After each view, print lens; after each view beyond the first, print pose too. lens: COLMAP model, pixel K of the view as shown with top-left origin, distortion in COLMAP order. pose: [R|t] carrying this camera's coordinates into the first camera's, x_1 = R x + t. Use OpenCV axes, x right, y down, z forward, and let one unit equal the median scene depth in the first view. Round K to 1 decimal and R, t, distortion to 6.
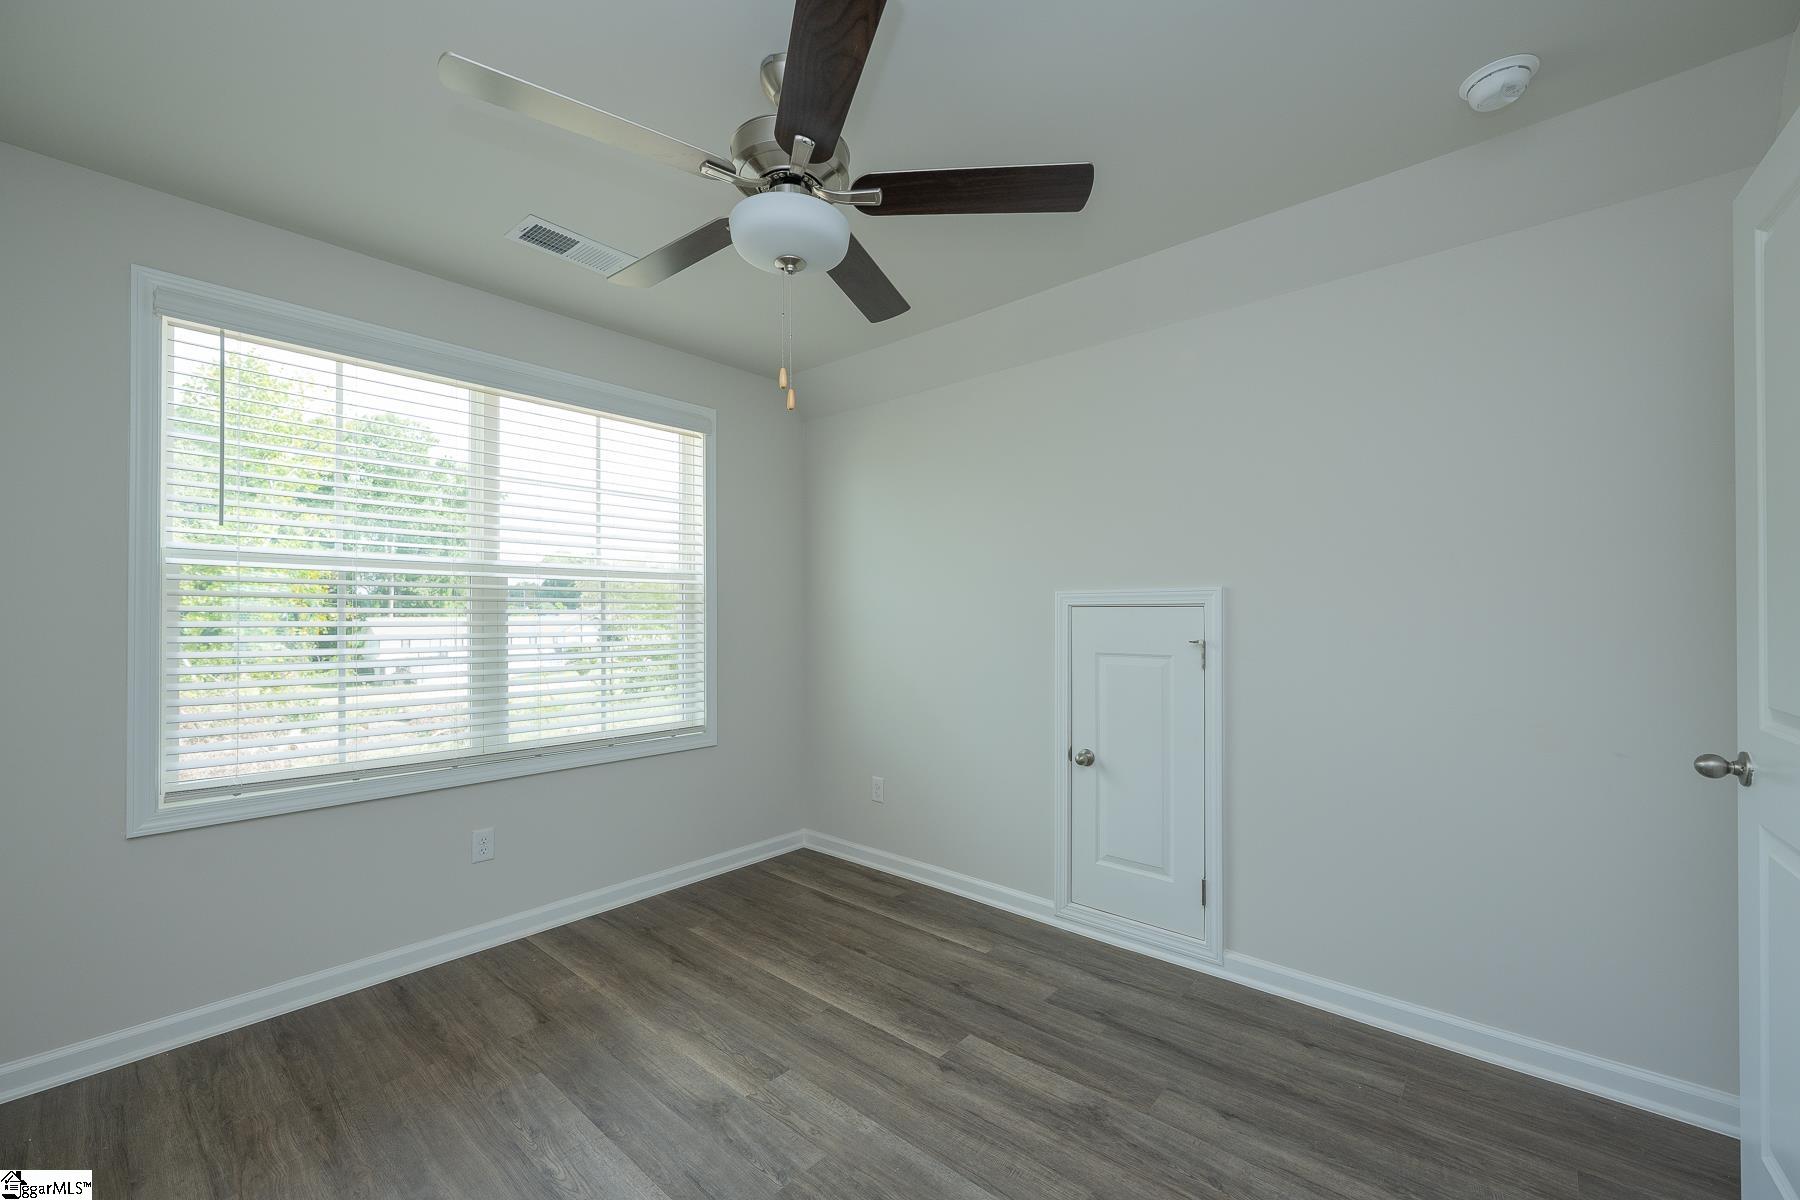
lens RADIAL K [[714.7, 0, 893.6], [0, 714.7, 603.5], [0, 0, 1]] dist [0.002728, 0.000175]
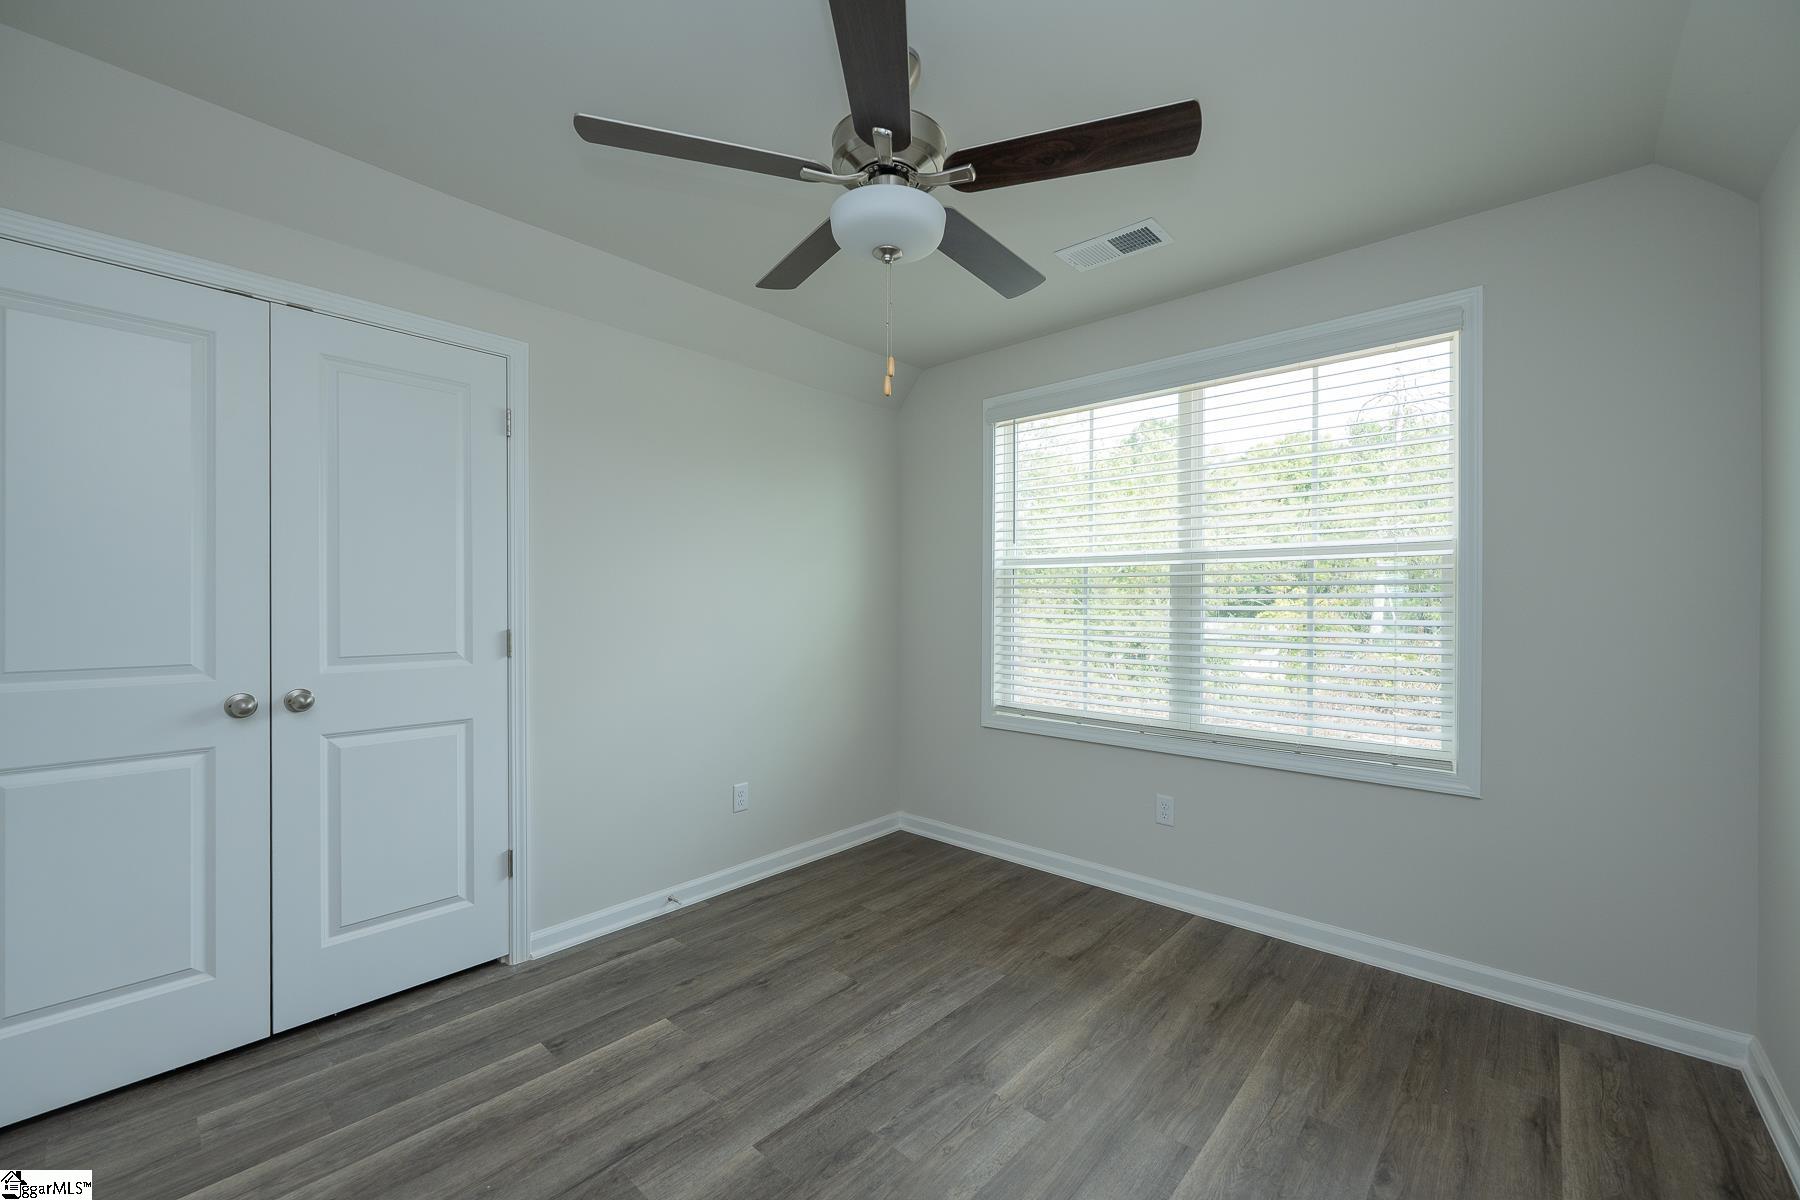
lens RADIAL K [[714.7, 0, 895.2], [0, 714.7, 600.3], [0, 0, 1]] dist [0.002728, 0.000175]
pose [[0.003835, 0.001441, -0.999992, 0.538547], [0.014911, 0.999888, 0.001498, 0.009488], [0.999881, -0.014916, 0.003813, 0.611041]]
